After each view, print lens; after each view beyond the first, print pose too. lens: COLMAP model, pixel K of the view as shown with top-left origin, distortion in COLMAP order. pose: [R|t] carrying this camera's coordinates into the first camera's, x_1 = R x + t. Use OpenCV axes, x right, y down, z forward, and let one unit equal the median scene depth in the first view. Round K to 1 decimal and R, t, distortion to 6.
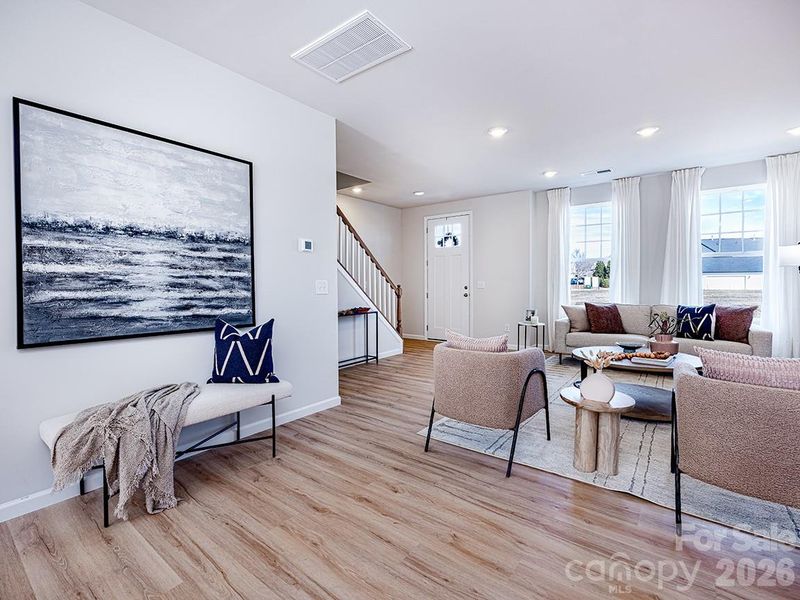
lens RADIAL K [[374.5, 0, 387.2], [0, 374.5, 288.0], [0, 0, 1]] dist [0.000755, 0.000185]
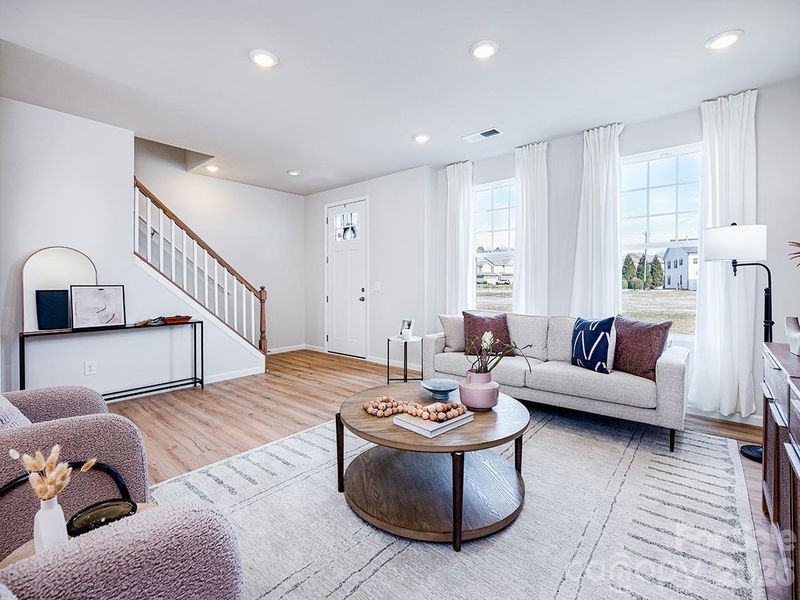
lens RADIAL K [[368.7, 0, 402.6], [0, 368.7, 284.5], [0, 0, 1]] dist [-0.000638, 0.000300]
pose [[0.999455, 0.003917, -0.032767, 0.405720], [-0.004244, 0.999942, -0.009911, -0.006159], [0.032726, 0.010045, 0.999414, 0.259106]]
